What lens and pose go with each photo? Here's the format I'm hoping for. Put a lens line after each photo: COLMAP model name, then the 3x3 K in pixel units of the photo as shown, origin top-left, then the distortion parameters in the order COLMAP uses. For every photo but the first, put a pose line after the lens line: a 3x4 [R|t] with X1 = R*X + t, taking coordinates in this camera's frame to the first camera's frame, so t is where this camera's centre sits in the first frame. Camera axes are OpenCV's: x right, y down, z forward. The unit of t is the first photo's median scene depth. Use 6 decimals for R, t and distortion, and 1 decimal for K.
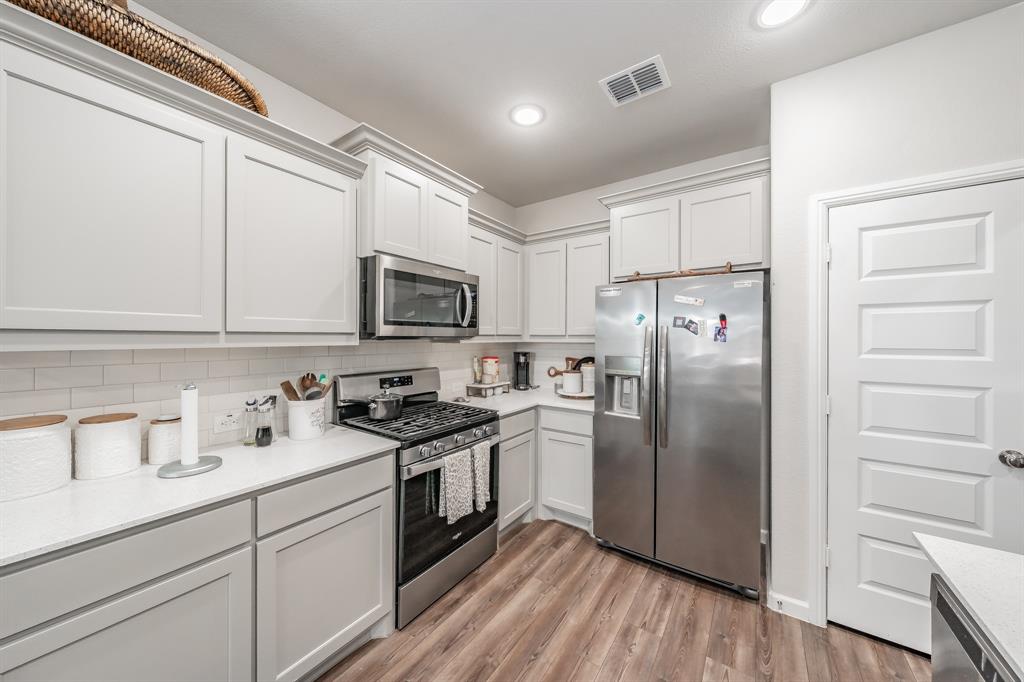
lens RADIAL K [[347.1, 0, 510.9], [0, 347.1, 338.2], [0, 0, 1]] dist [-0.000048, -0.000083]
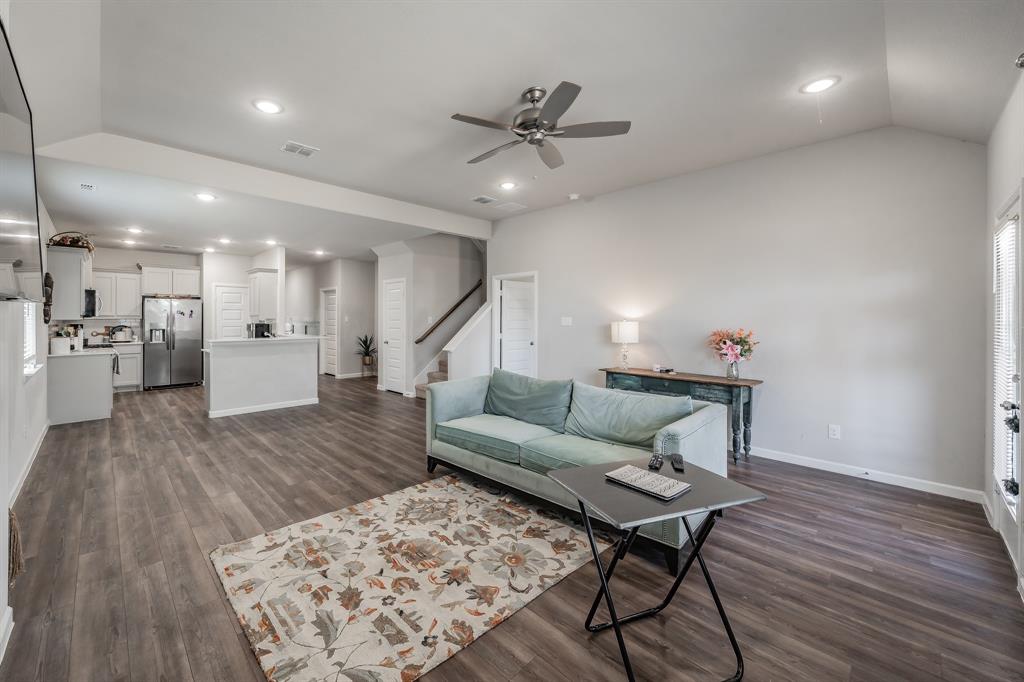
lens RADIAL K [[439.9, 0, 510.7], [0, 439.9, 315.0], [0, 0, 1]] dist [-0.001609, -0.000096]
pose [[0.204873, 0.002524, 0.978785, -3.331595], [0.002266, 0.999993, -0.003053, 0.001596], [-0.978786, 0.002844, 0.204866, -3.343584]]
